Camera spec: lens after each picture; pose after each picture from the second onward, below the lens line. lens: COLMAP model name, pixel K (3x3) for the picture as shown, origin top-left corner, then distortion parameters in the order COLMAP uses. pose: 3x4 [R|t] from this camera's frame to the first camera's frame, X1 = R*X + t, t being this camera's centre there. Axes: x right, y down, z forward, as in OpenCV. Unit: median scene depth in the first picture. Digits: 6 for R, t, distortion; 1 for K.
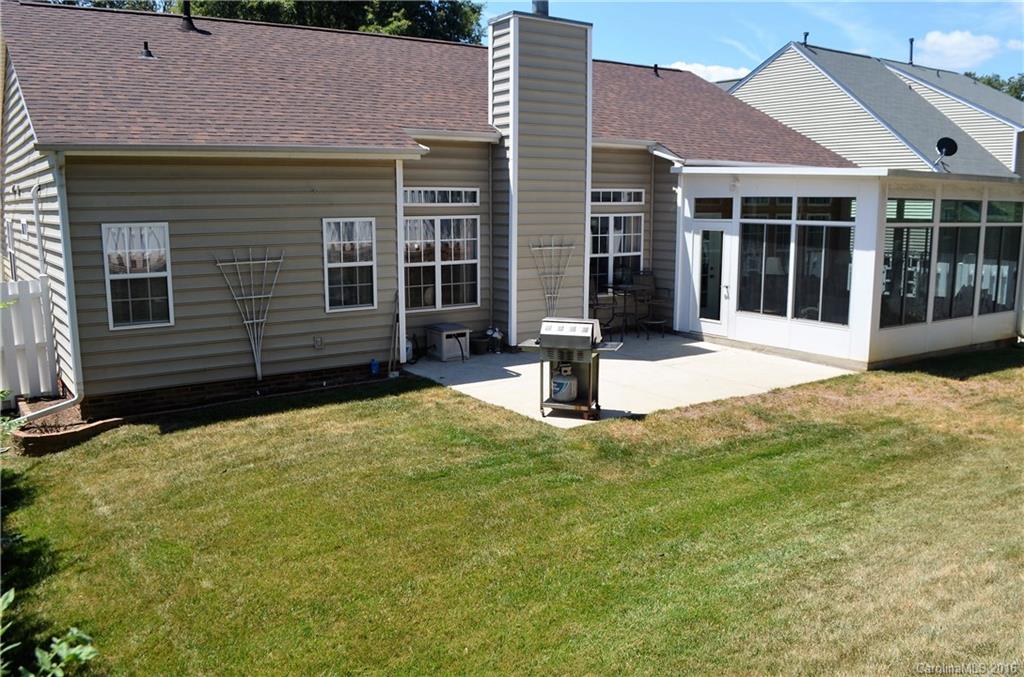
lens RADIAL K [[818.0, 0, 516.1], [0, 818.0, 353.0], [0, 0, 1]] dist [-0.052945, 0.000777]
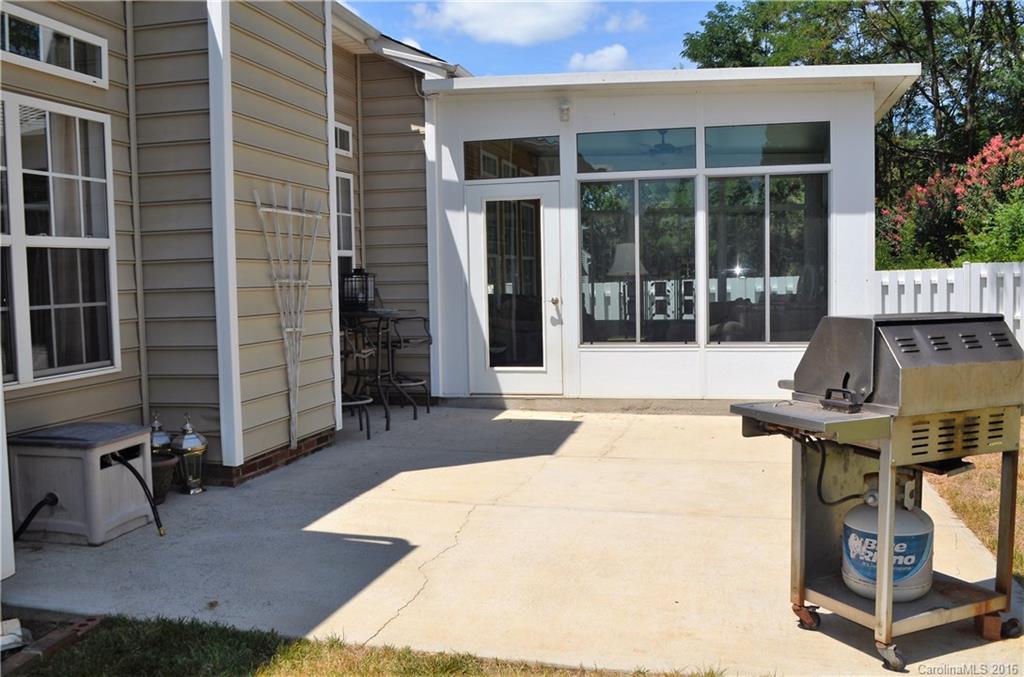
lens RADIAL K [[954.7, 0, 512.0], [0, 954.7, 338.5], [0, 0, 1]] dist [0.000810, 0.002446]
pose [[0.759594, -0.058682, 0.647745, -0.179049], [0.131898, 0.989126, -0.065064, -0.020279], [-0.636883, 0.134859, 0.759074, 0.554327]]
